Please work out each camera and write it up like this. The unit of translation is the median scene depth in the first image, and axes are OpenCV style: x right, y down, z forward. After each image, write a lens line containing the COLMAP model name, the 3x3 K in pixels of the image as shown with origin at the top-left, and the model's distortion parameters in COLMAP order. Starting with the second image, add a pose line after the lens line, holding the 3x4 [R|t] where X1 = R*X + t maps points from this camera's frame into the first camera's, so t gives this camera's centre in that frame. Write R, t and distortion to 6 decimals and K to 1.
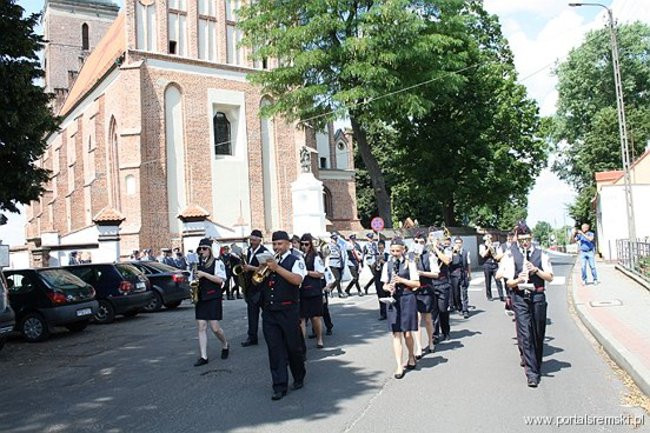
lens RADIAL K [[570.8, 0, 328.1], [0, 570.8, 218.3], [0, 0, 1]] dist [-0.135873, 0.134987]
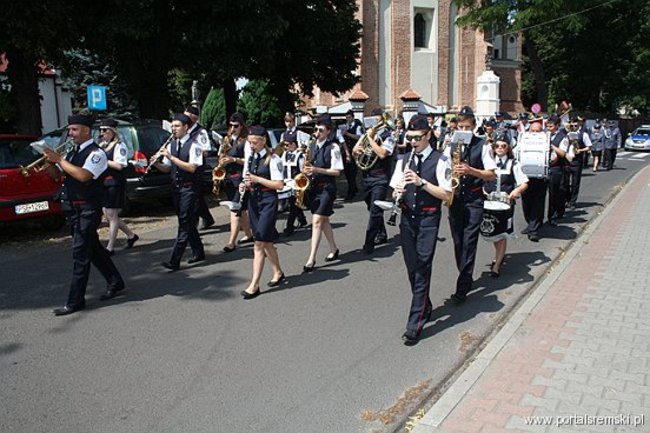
lens RADIAL K [[570.8, 0, 328.1], [0, 570.8, 218.3], [0, 0, 1]] dist [-0.135873, 0.134987]
pose [[0.964501, 0.090103, -0.248233, -0.031371], [-0.030969, 0.972098, 0.232522, -0.024060], [0.262258, -0.216581, 0.940379, -0.374174]]
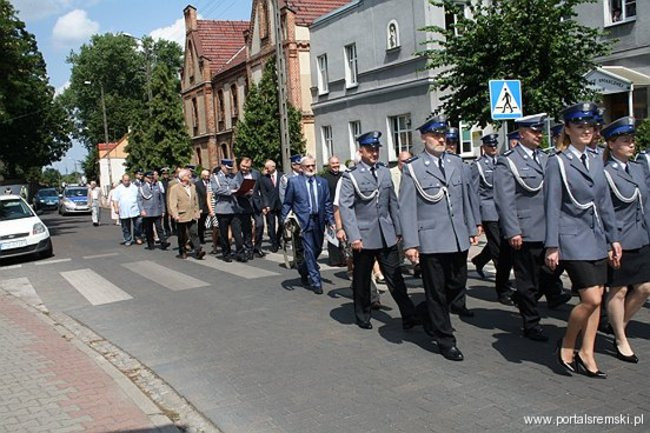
lens RADIAL K [[542.5, 0, 308.5], [0, 542.5, 213.3], [0, 0, 1]] dist [-0.101983, 0.105488]
pose [[0.686712, -0.052890, 0.725003, -0.341353], [-0.016092, 0.995999, 0.087902, -0.036161], [-0.726752, -0.072030, 0.683113, -0.745624]]
